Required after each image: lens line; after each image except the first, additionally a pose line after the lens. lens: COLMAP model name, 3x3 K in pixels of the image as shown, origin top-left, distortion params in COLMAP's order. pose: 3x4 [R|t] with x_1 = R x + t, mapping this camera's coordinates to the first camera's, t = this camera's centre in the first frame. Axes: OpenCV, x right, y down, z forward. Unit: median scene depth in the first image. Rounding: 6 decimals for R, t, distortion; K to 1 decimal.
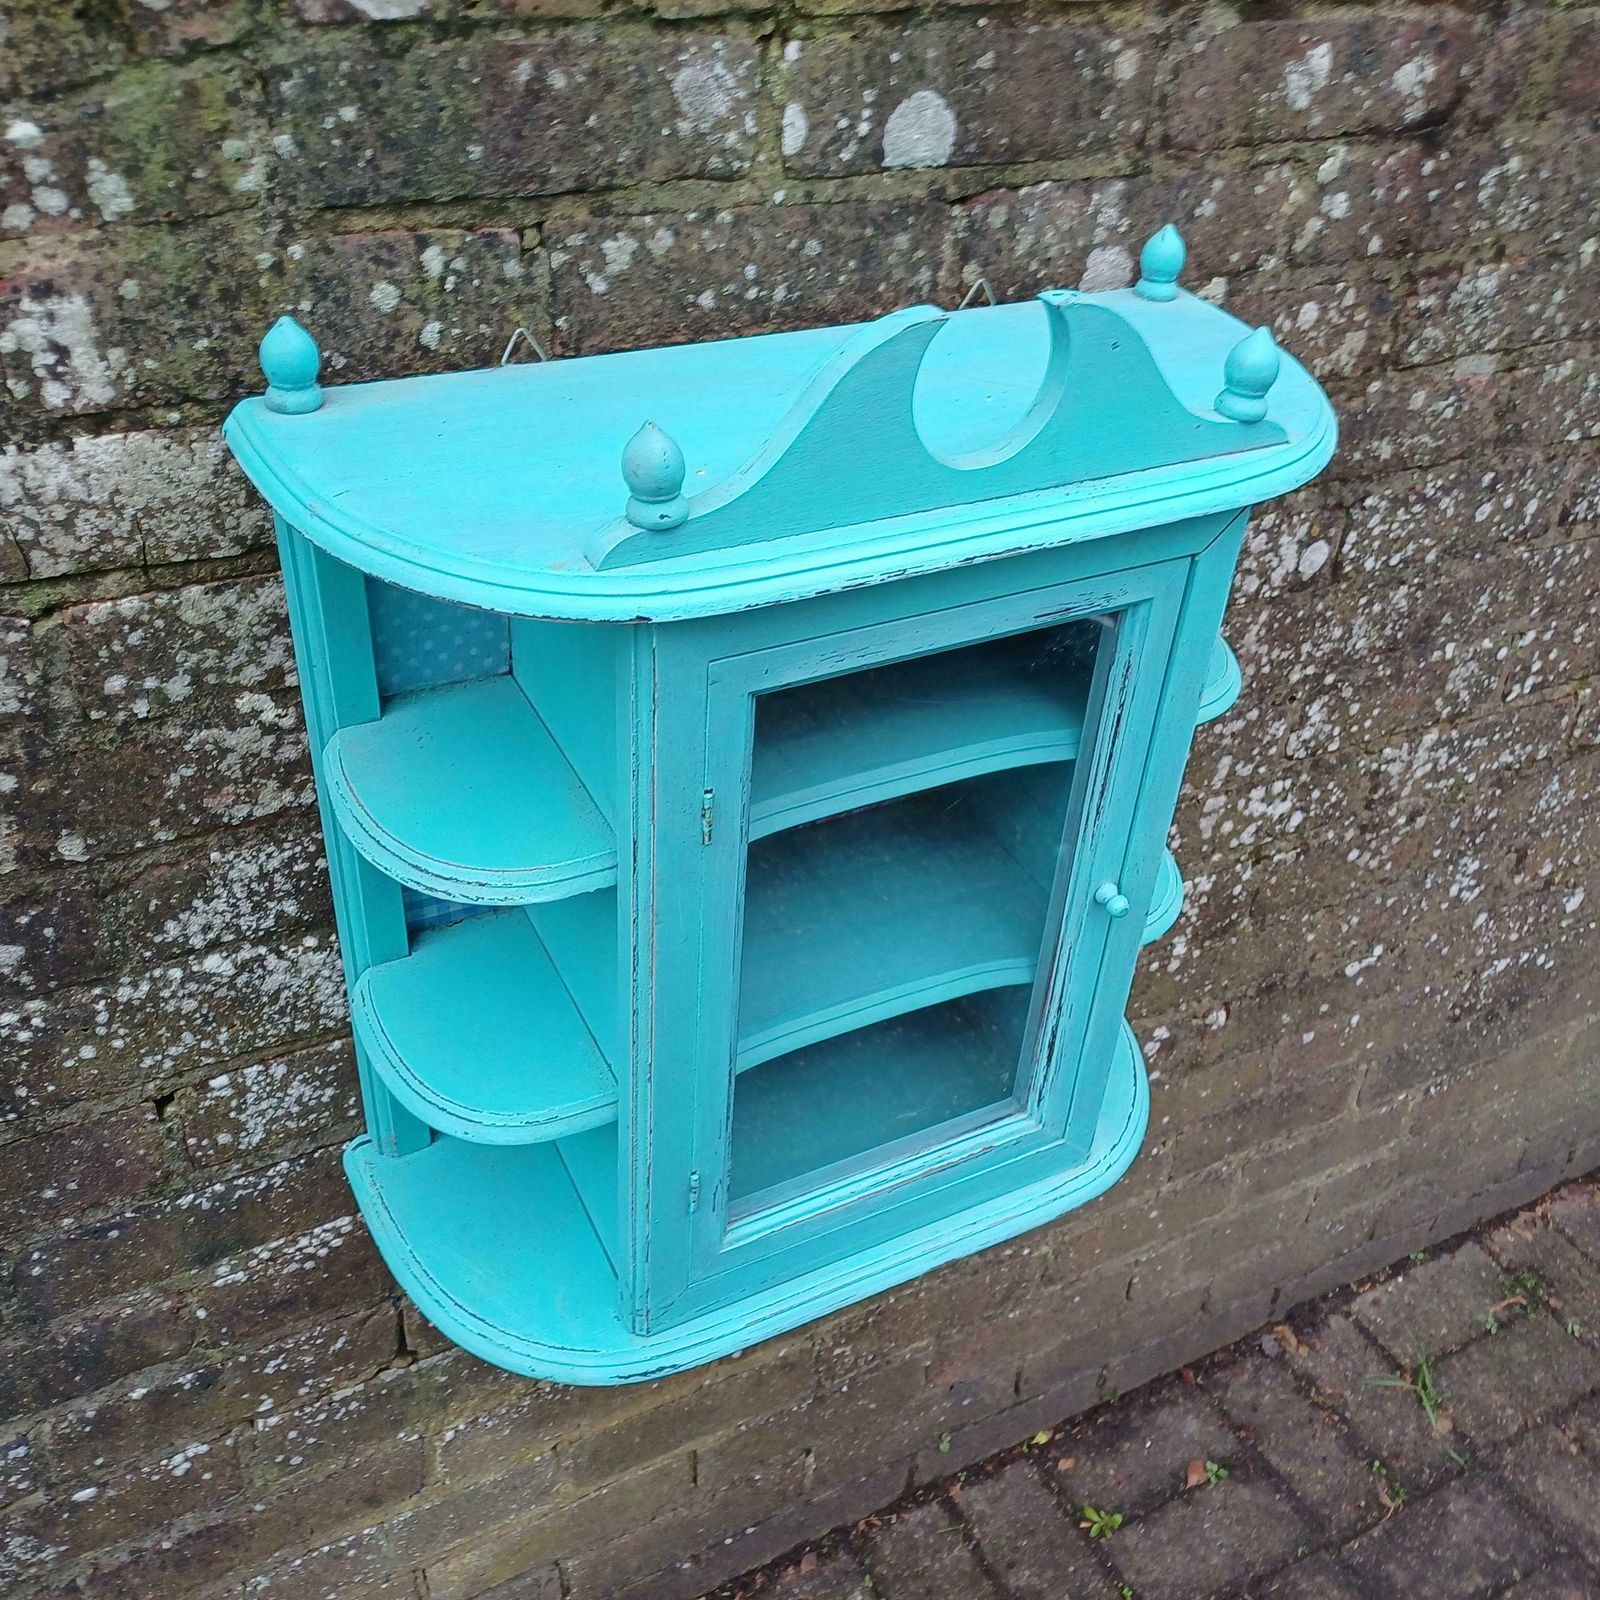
lens RADIAL K [[1557.6, 0, 817.8], [0, 1557.6, 771.2], [0, 0, 1]] dist [0.092666, -0.138023]
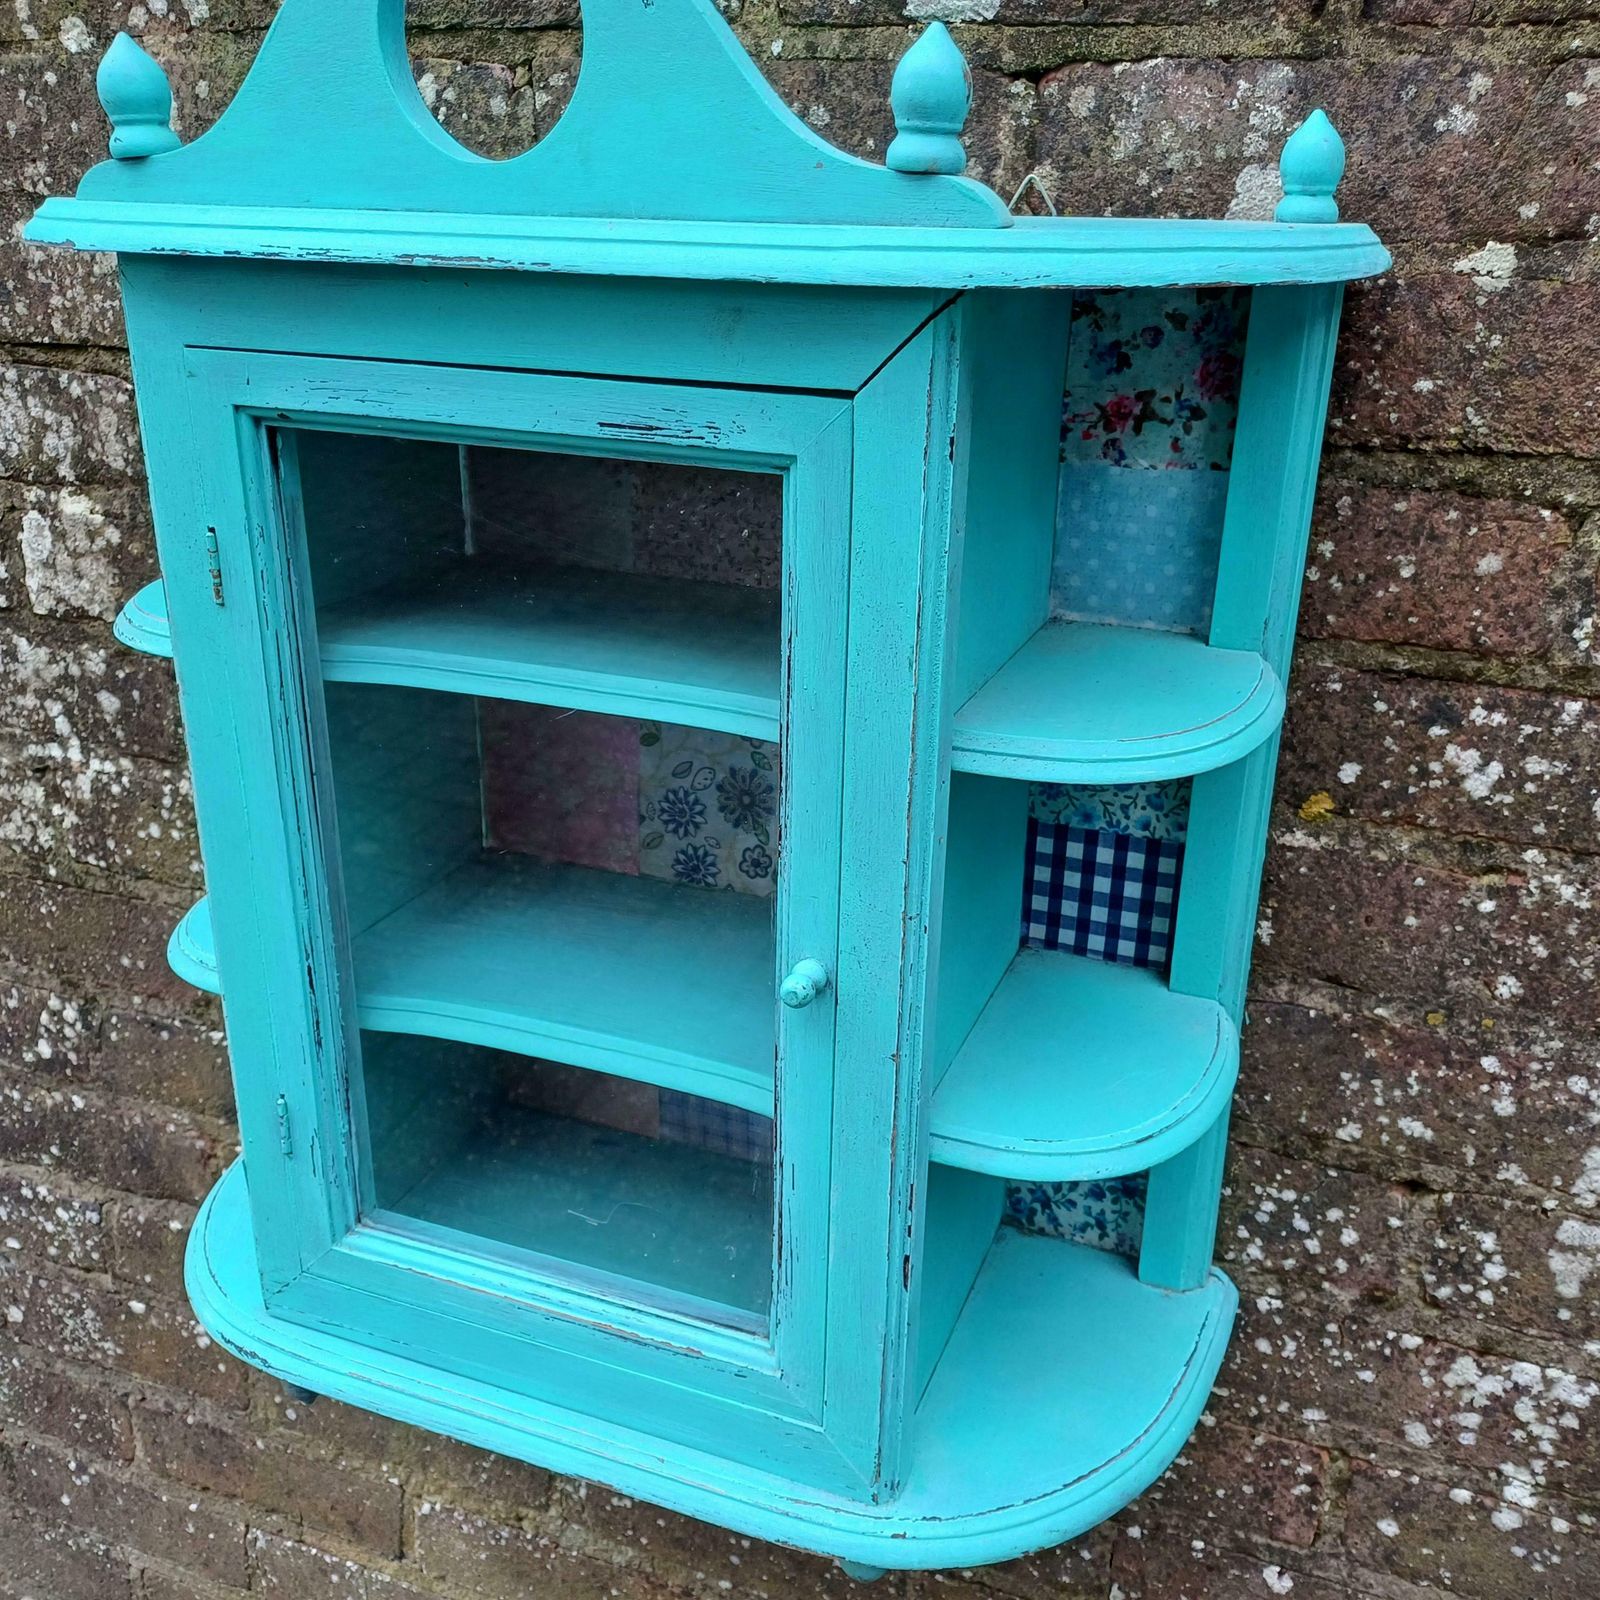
lens RADIAL K [[1623.4, 0, 799.6], [0, 1623.4, 824.2], [0, 0, 1]] dist [0.018883, 0.000488]
pose [[0.651848, 0.238946, -0.719722, 0.602474], [-0.418495, 0.904809, -0.078634, 0.067935], [0.632421, 0.352457, 0.689795, 0.454393]]
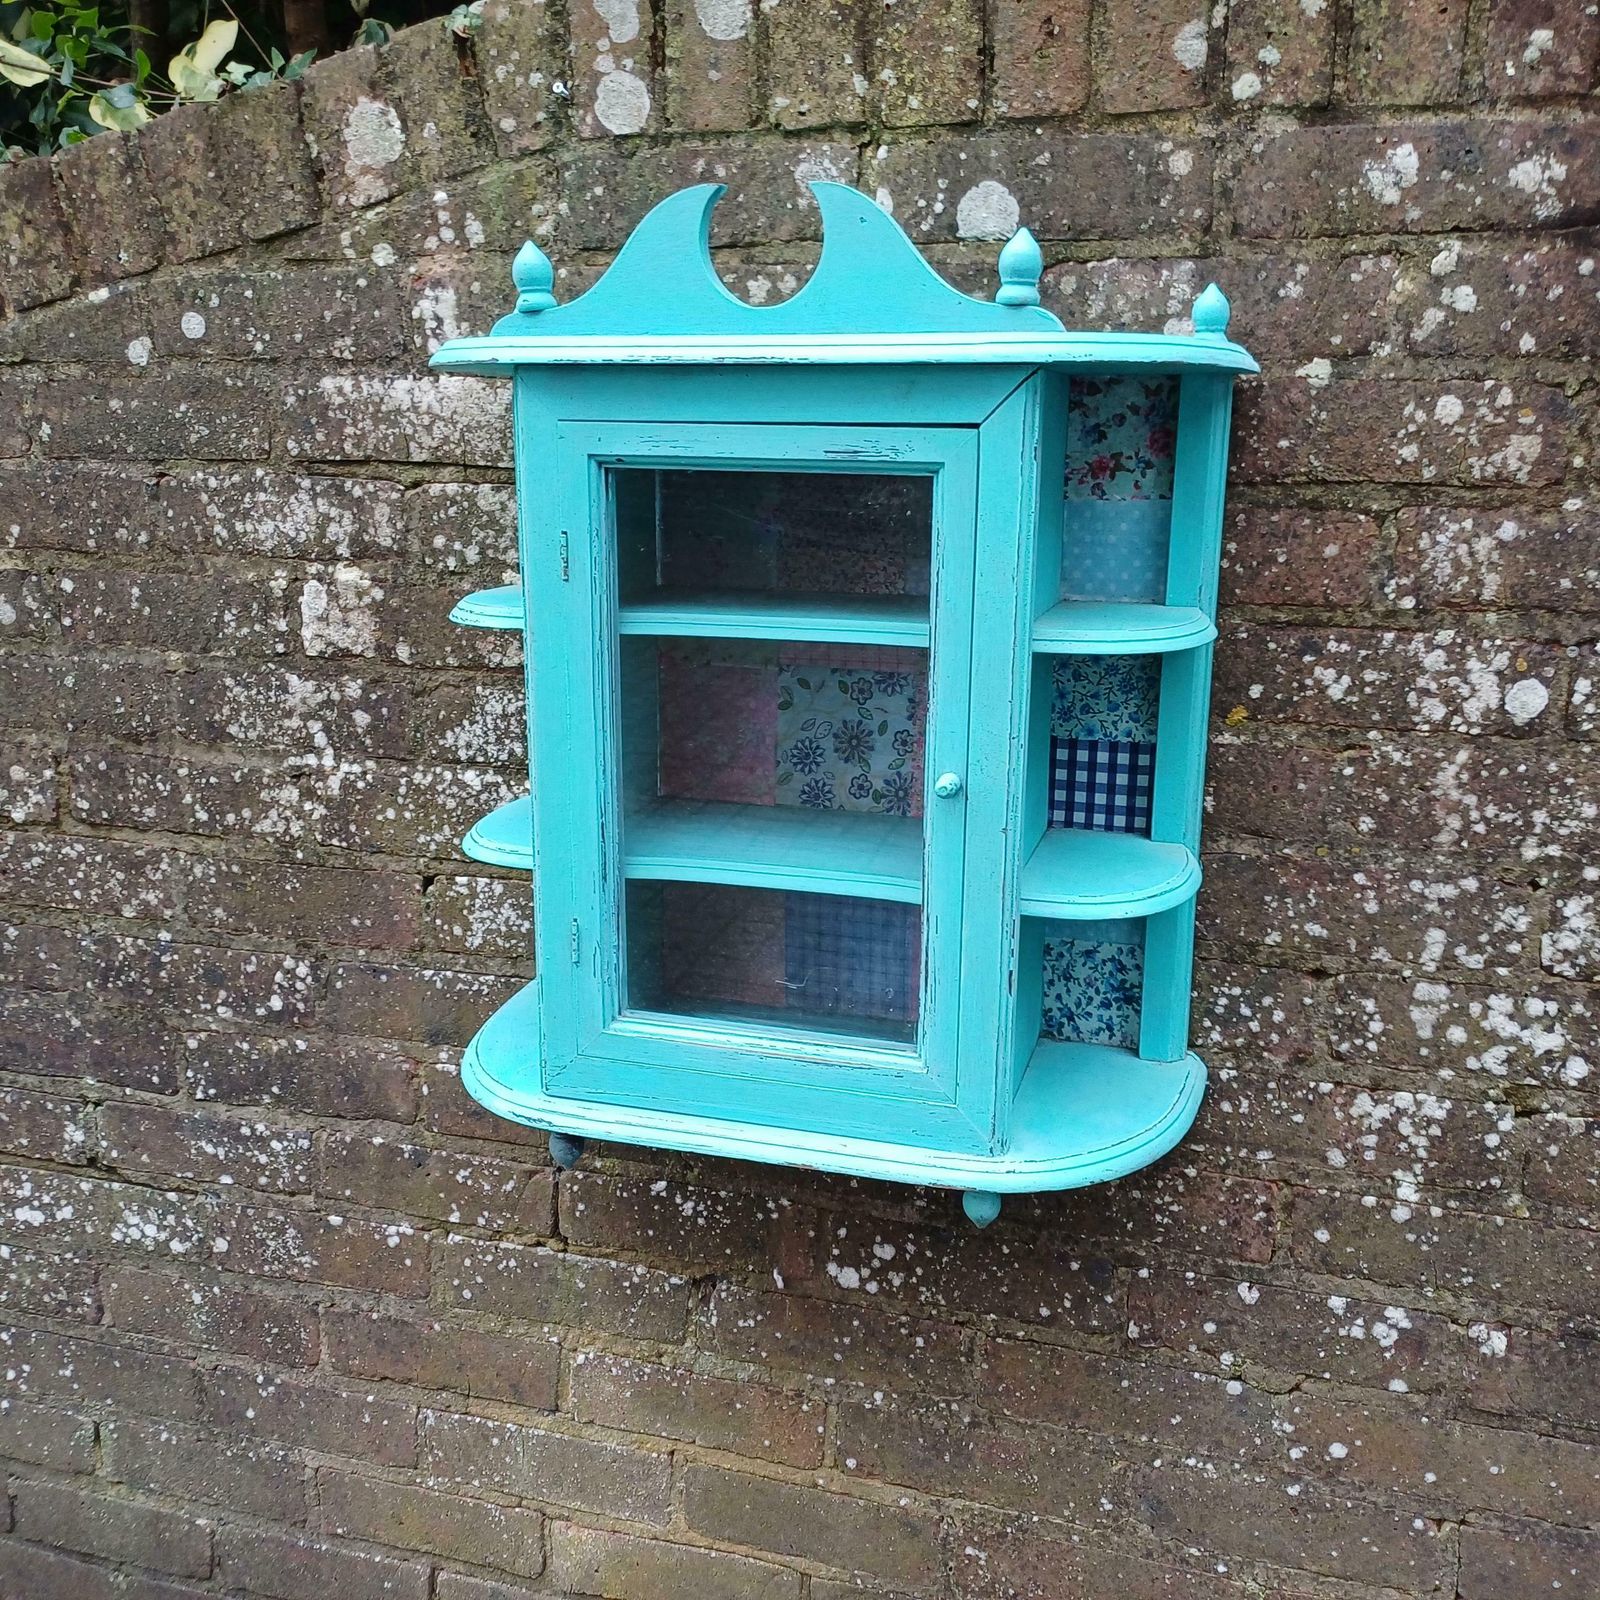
lens RADIAL K [[1590.1, 0, 811.5], [0, 1590.1, 801.3], [0, 0, 1]] dist [0.119966, -0.210725]
pose [[0.716959, 0.109546, -0.688454, 0.801496], [-0.372911, 0.894665, -0.245993, 0.360539], [0.588988, 0.433099, 0.682289, 0.174559]]
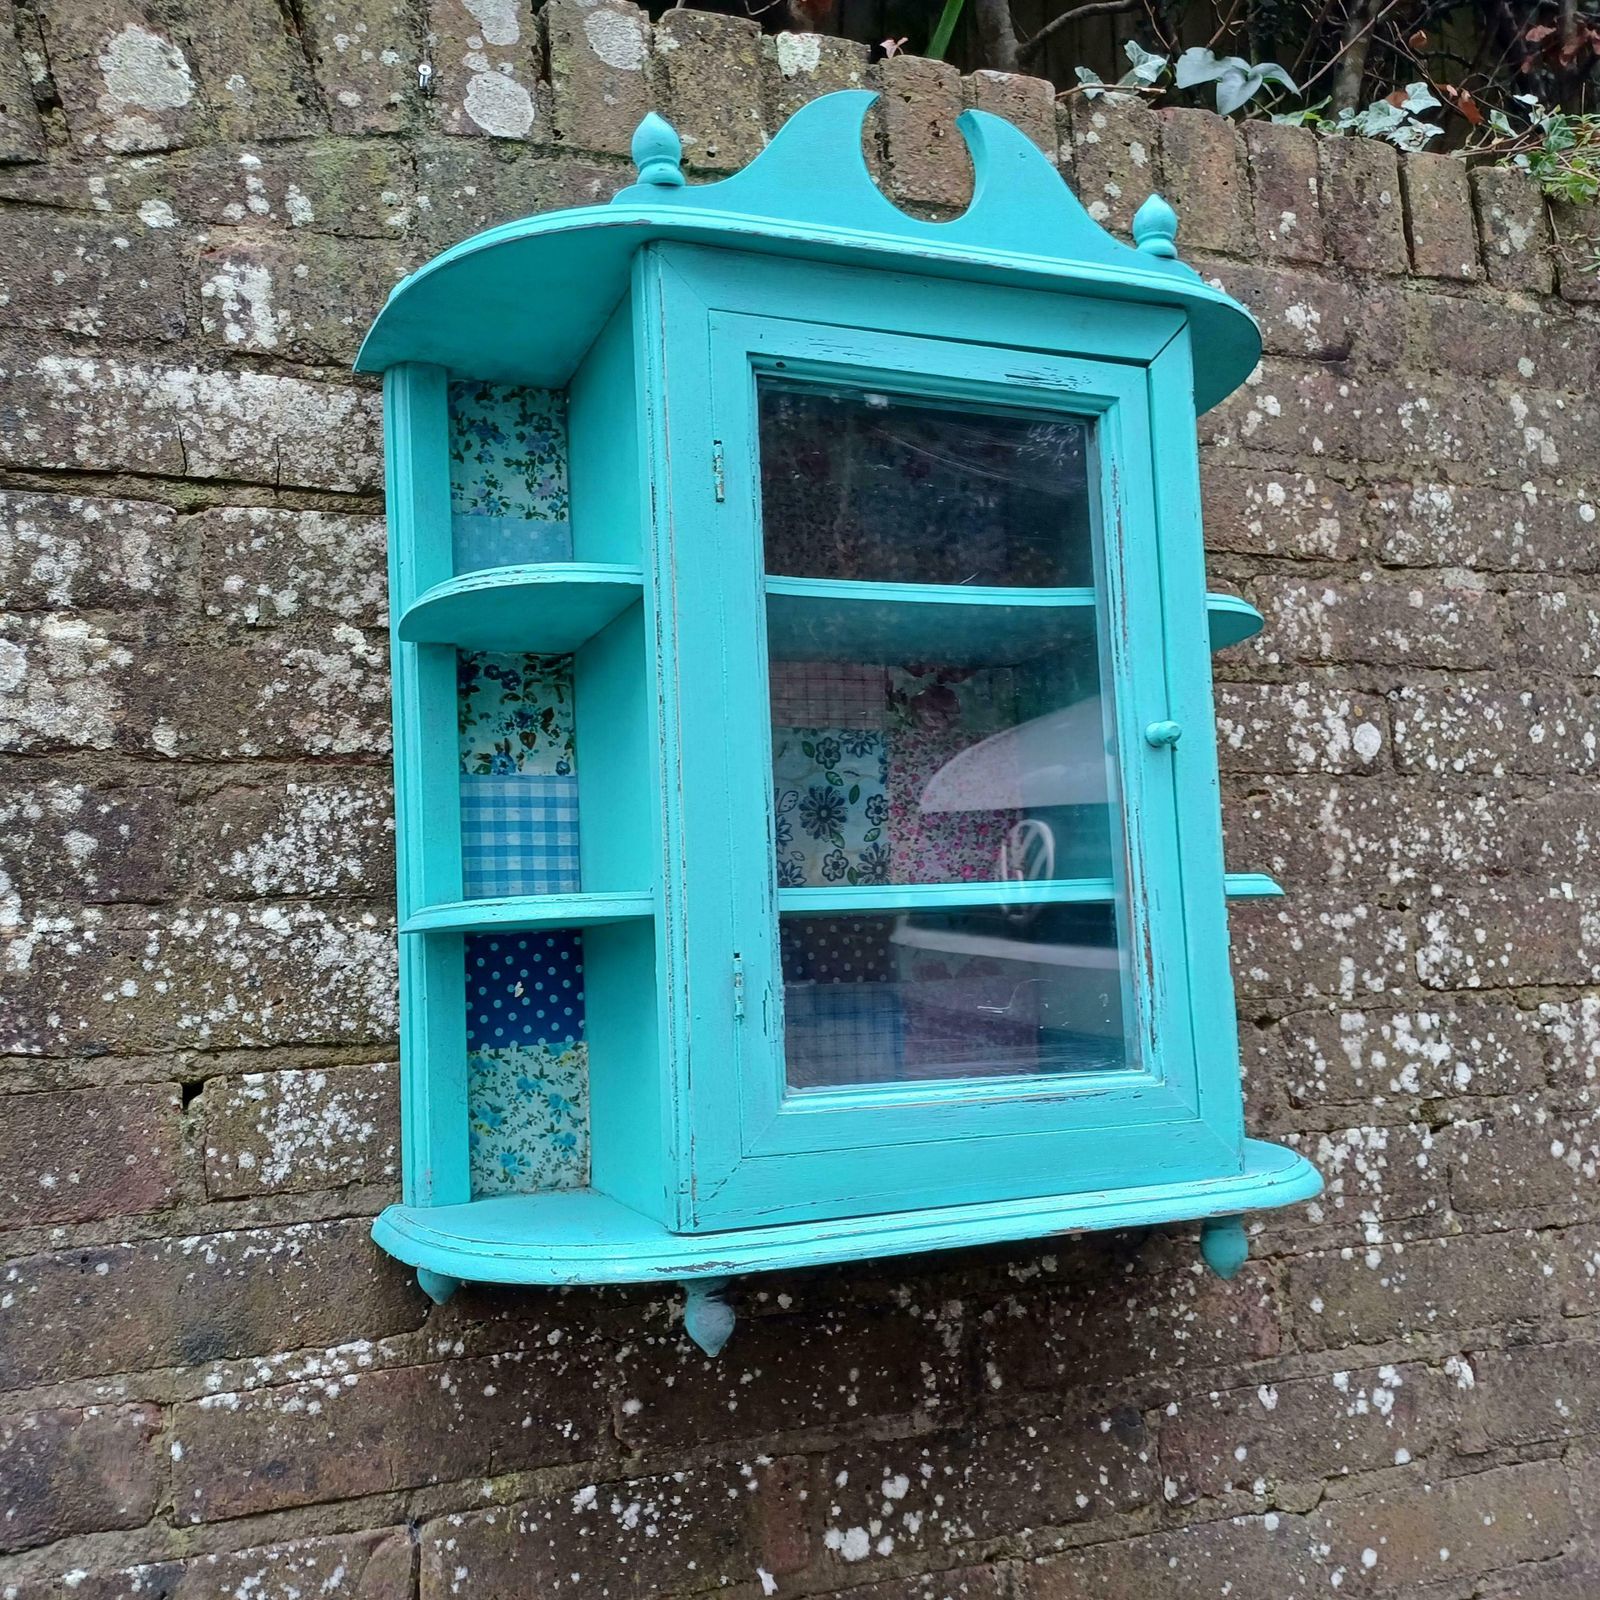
lens RADIAL K [[1573.6, 0, 804.2], [0, 1573.6, 827.2], [0, 0, 1]] dist [0.099184, -0.151090]
pose [[0.988940, -0.119811, -0.087427, 0.041258], [0.033204, 0.753339, -0.656794, 0.697118], [0.144553, 0.646627, 0.748985, 0.240965]]
